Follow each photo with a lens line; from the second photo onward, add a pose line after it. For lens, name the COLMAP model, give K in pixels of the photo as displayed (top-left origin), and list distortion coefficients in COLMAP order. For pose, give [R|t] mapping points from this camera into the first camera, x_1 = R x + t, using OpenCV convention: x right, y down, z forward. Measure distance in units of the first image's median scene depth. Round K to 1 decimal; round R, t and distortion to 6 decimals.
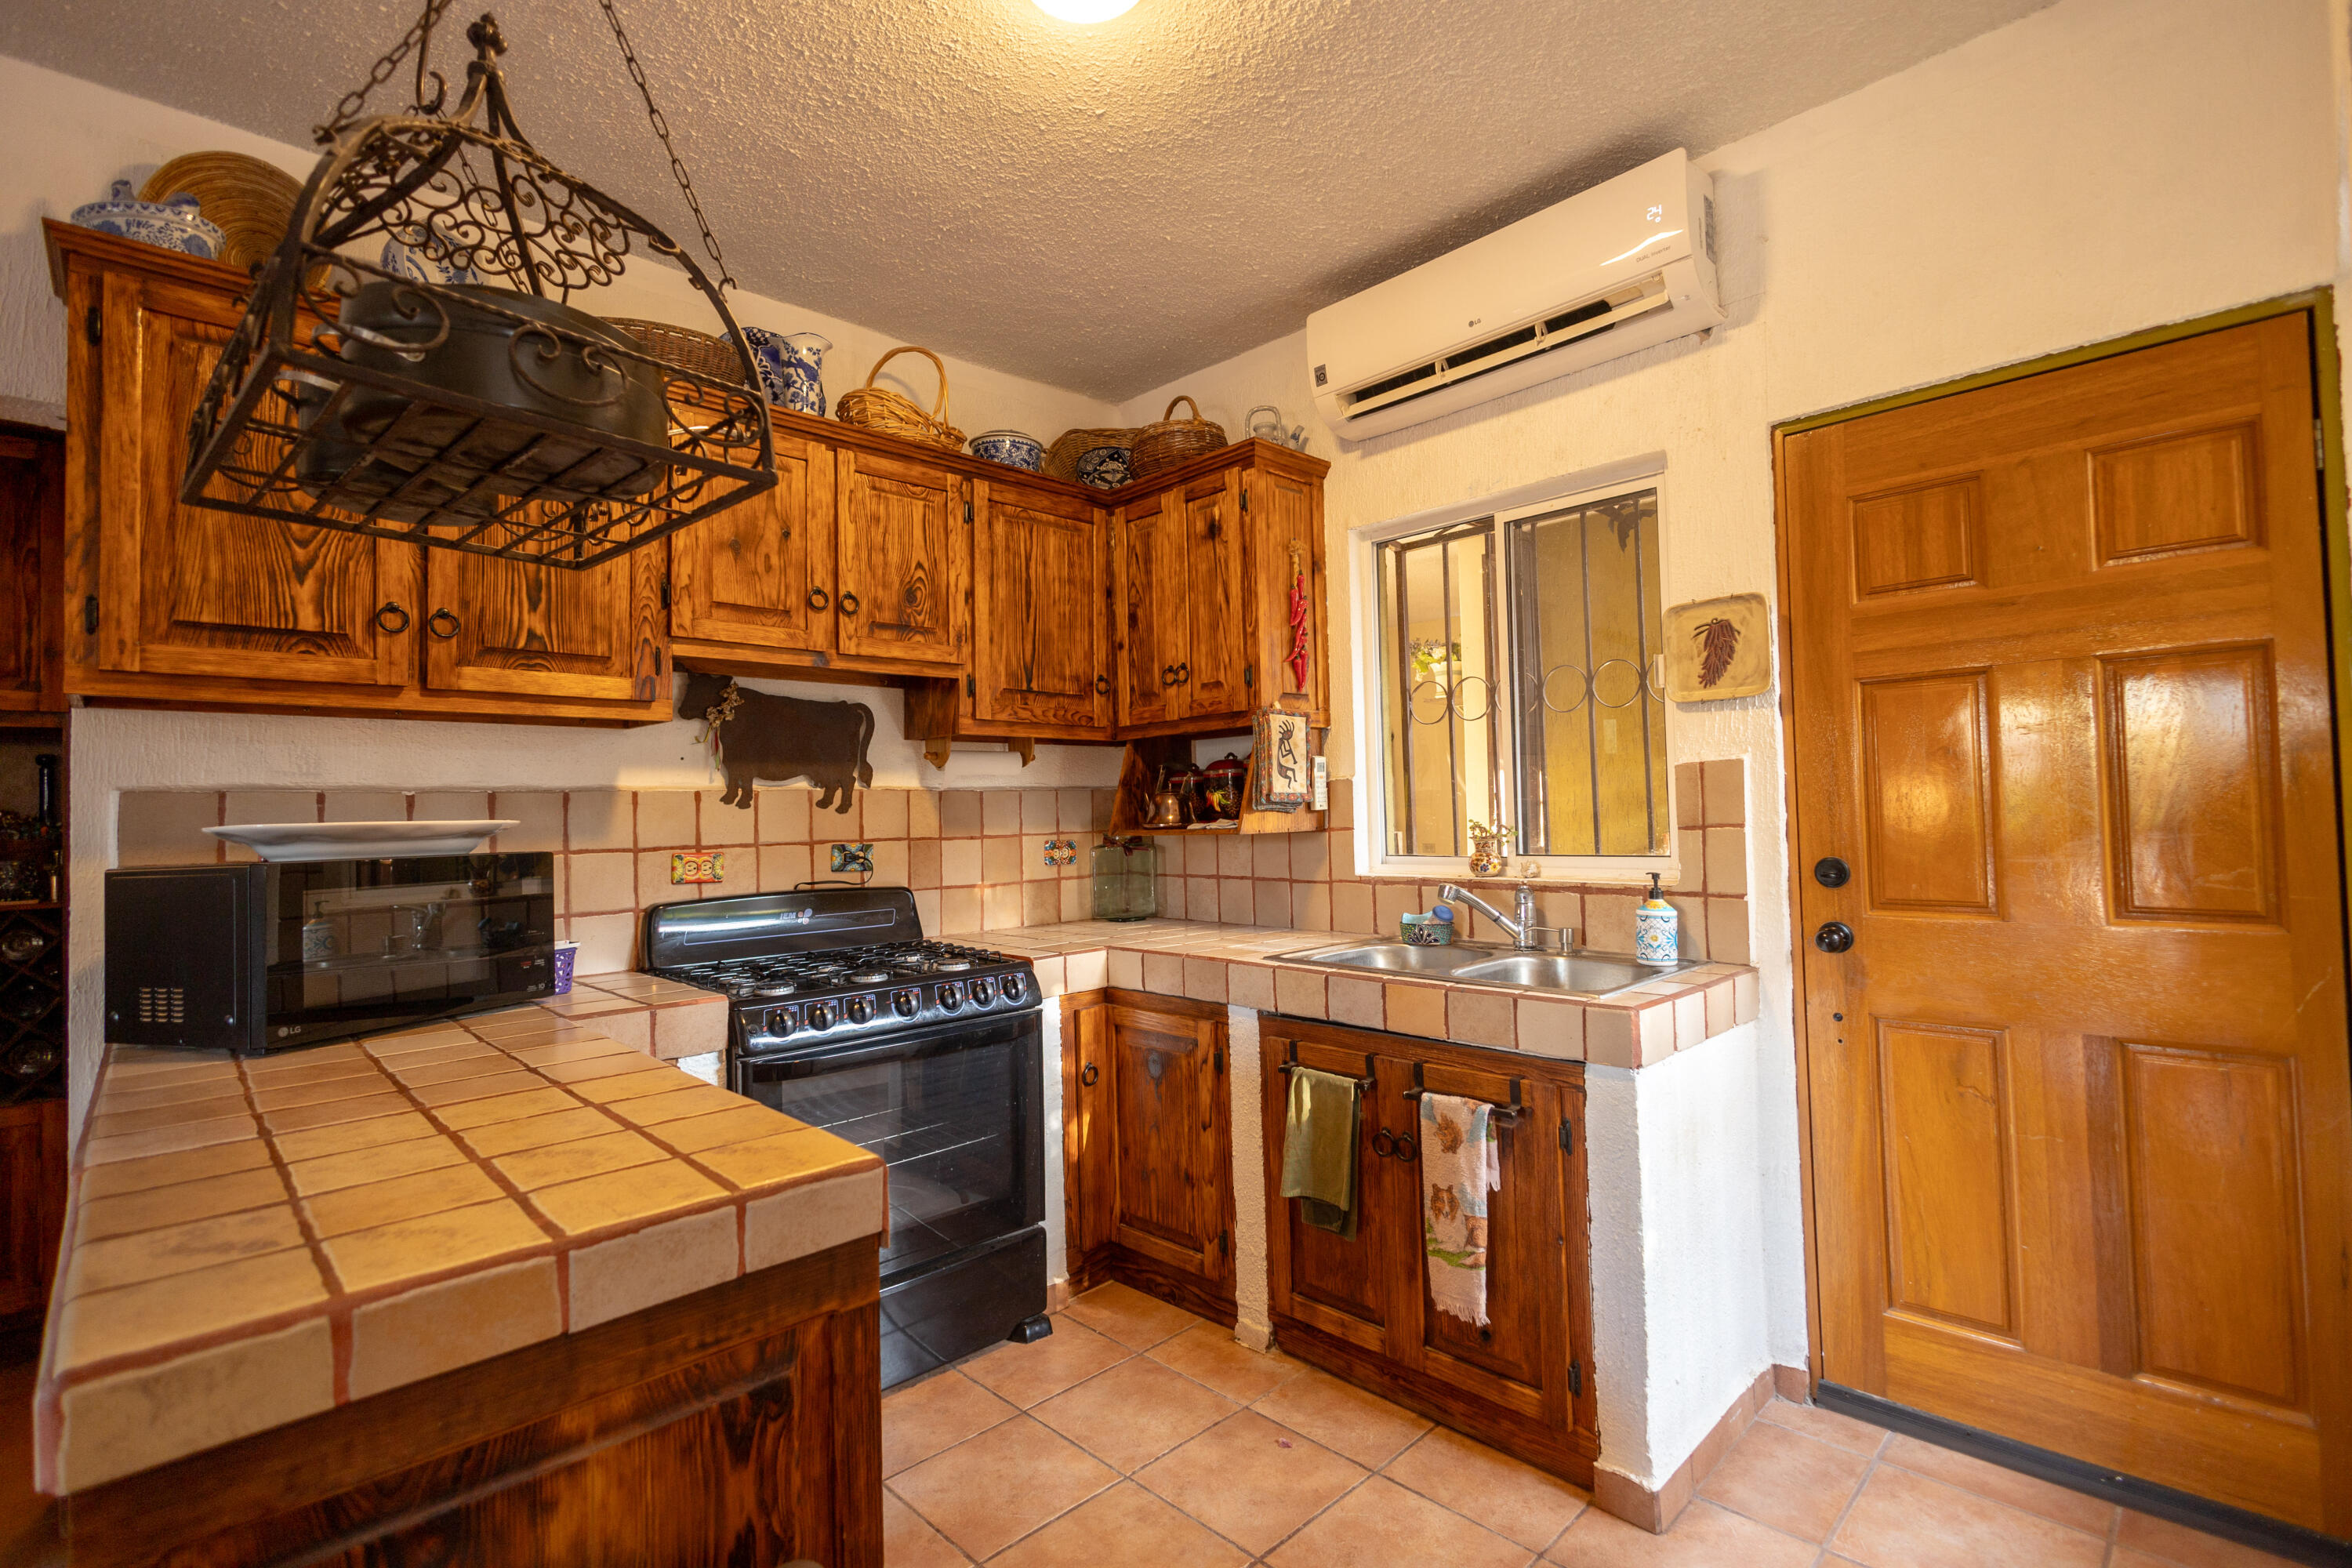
lens RADIAL K [[1075.6, 0, 1167.7], [0, 1075.6, 785.6], [0, 0, 1]] dist [0.009979, -0.000513]
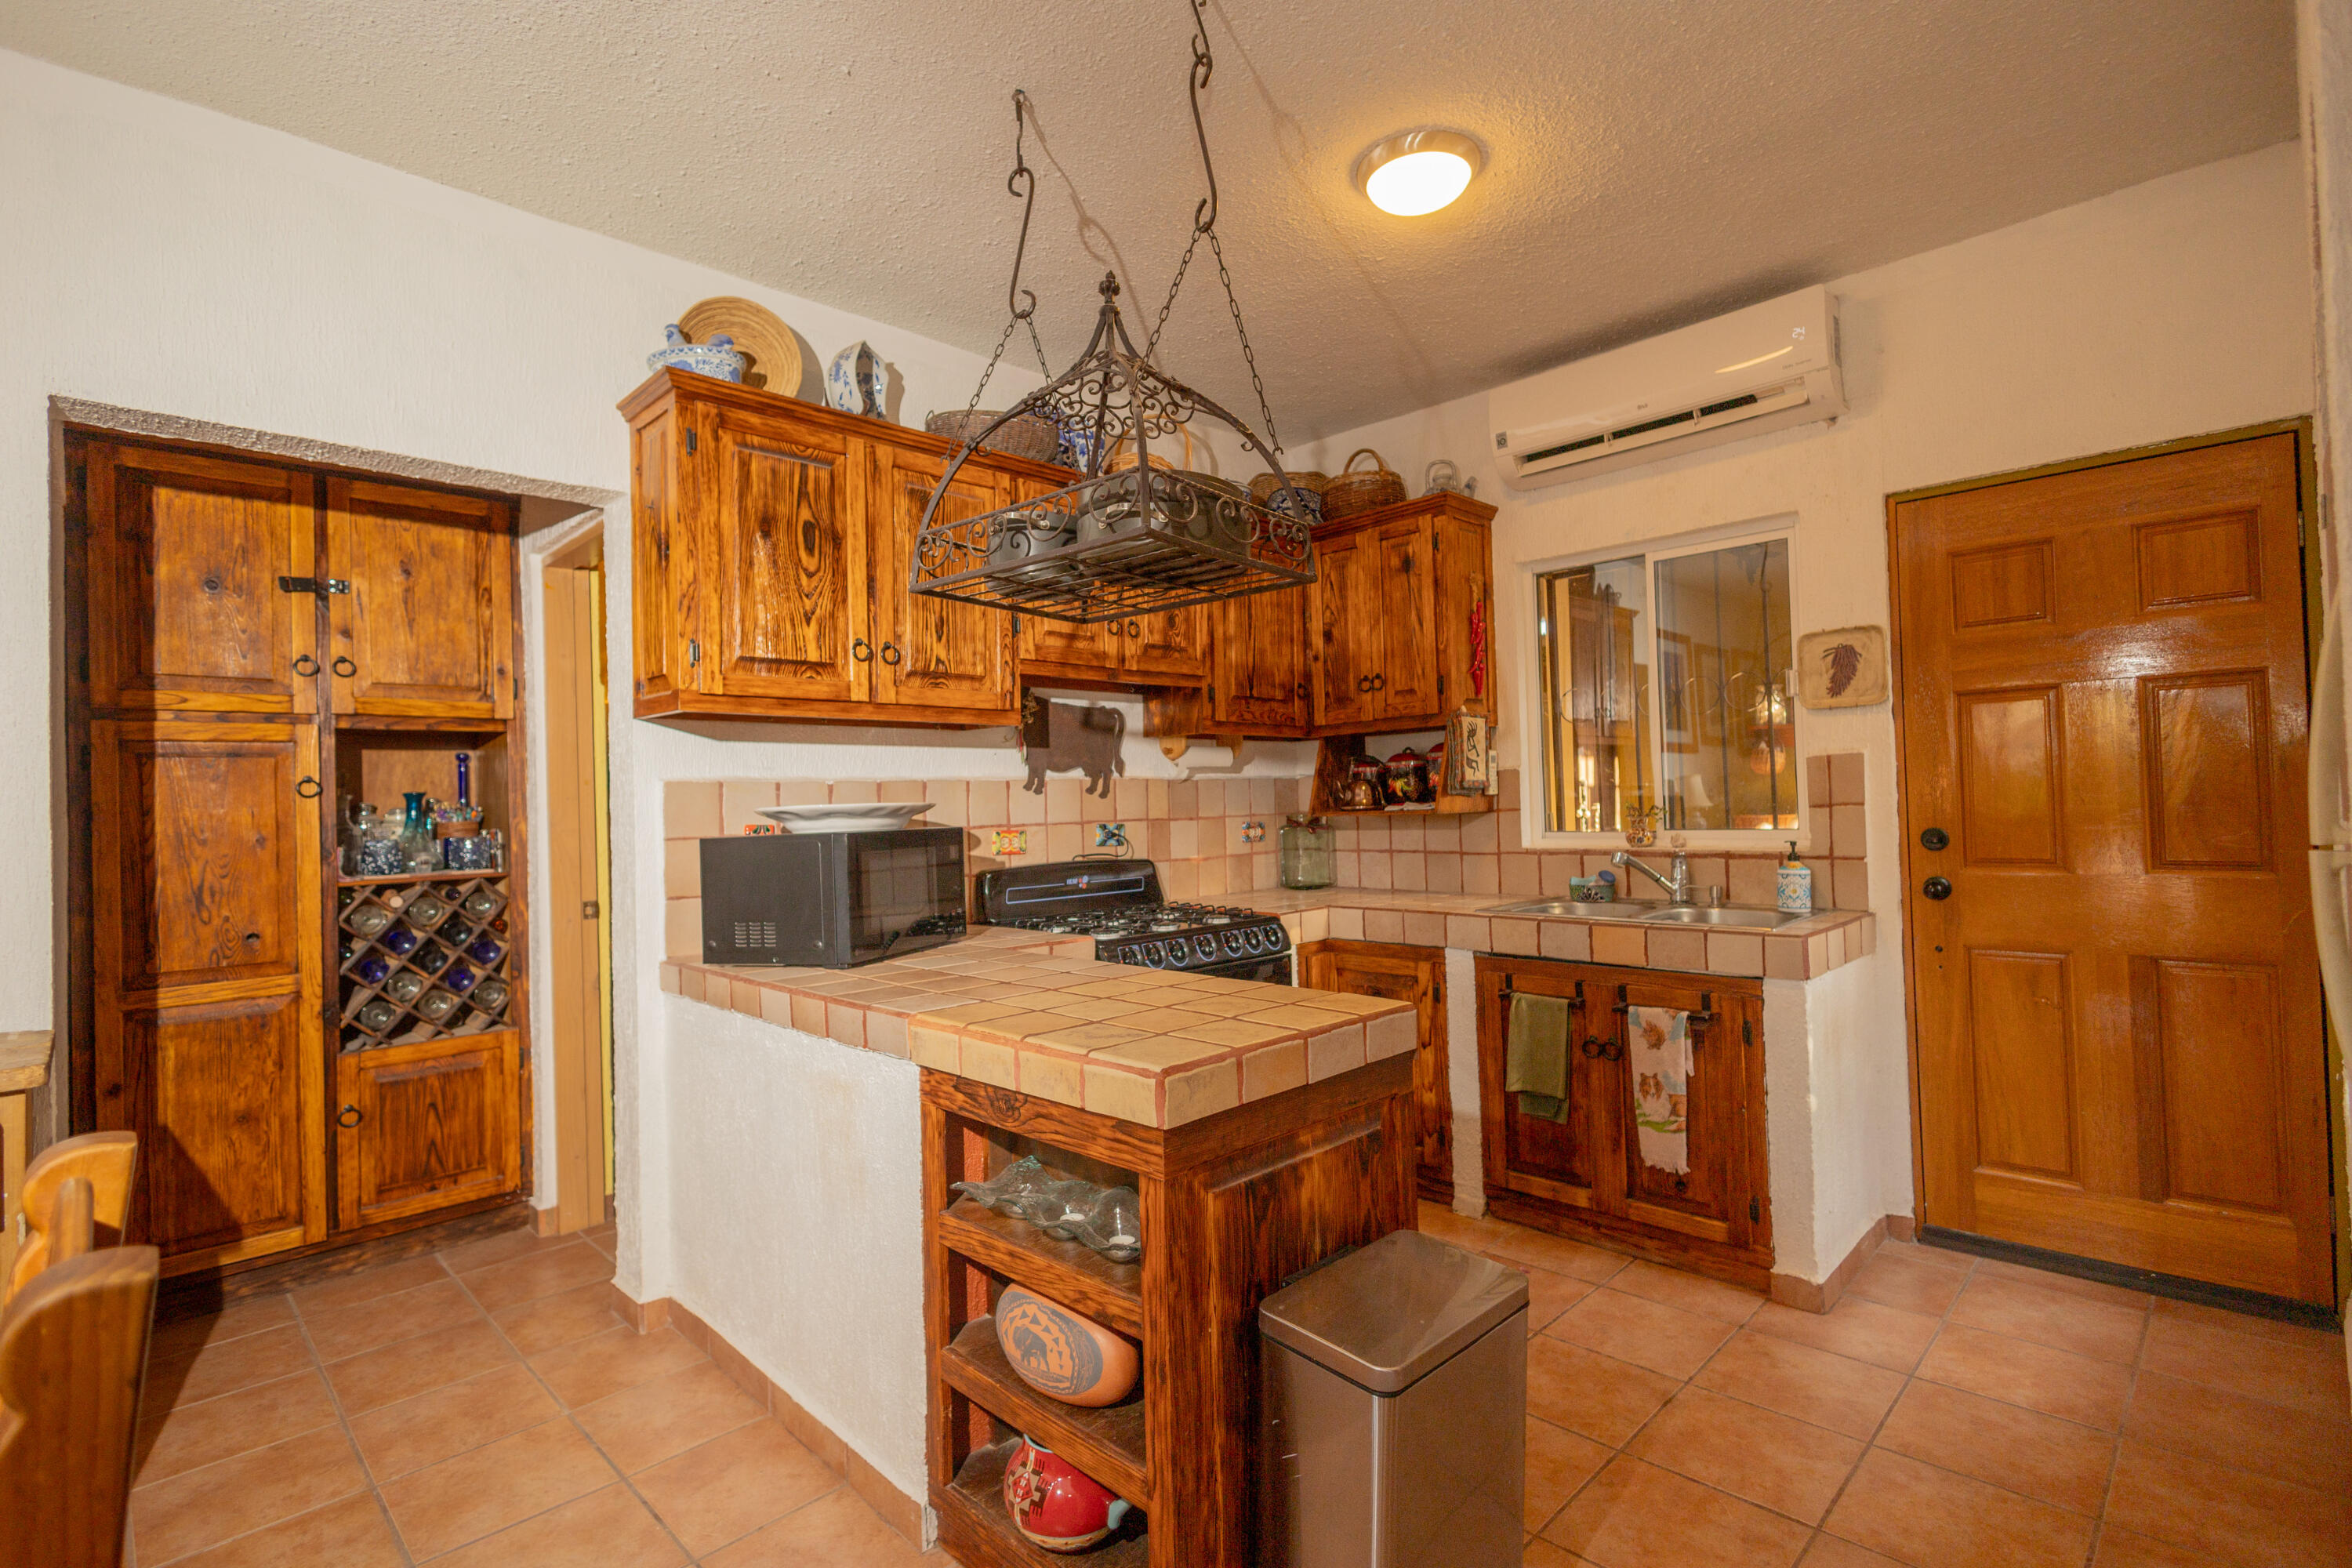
lens RADIAL K [[1075.6, 0, 1184.6], [0, 1075.6, 785.3], [0, 0, 1]] dist [0.009979, -0.000513]
pose [[0.999940, -0.003400, 0.010399, -0.306381], [0.003300, 0.999948, 0.009607, -0.000530], [-0.010431, -0.009572, 0.999900, -0.300281]]
